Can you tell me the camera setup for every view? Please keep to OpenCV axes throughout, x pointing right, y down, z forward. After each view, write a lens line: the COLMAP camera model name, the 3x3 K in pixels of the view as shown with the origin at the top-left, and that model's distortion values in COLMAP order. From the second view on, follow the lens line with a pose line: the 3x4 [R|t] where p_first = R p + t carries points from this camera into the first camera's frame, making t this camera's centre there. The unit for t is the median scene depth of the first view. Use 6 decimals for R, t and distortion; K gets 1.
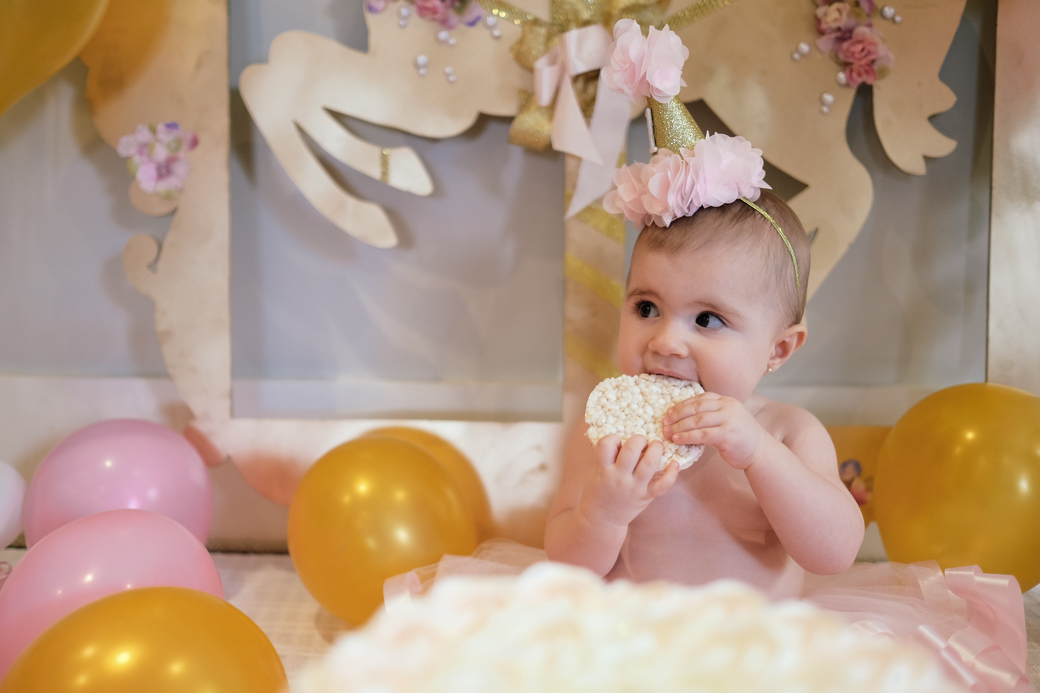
lens RADIAL K [[1088.7, 0, 520.0], [0, 1088.7, 346.5], [0, 0, 1]] dist [0.003923, 0.018099]
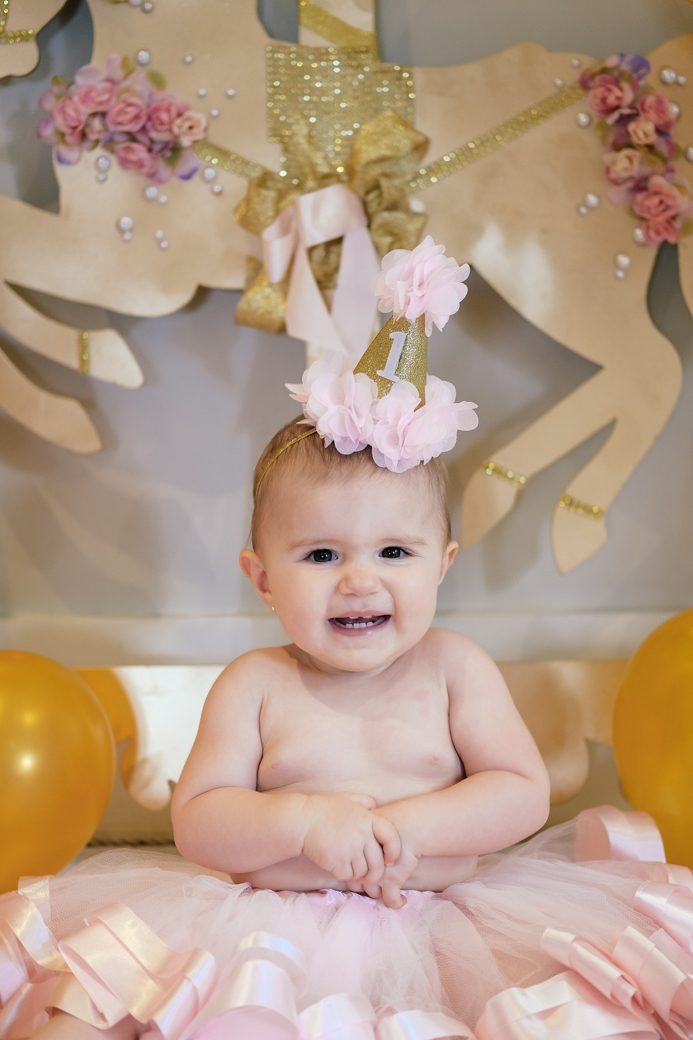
lens RADIAL K [[2294.9, 0, 346.5], [0, 2294.9, 520.0], [0, 0, 1]] dist [0.248413, 0.518329]
pose [[0.999657, -0.024640, 0.008879, 0.054498], [0.024749, 0.999617, -0.012411, -0.016269], [-0.008570, 0.012626, 0.999884, -0.737531]]
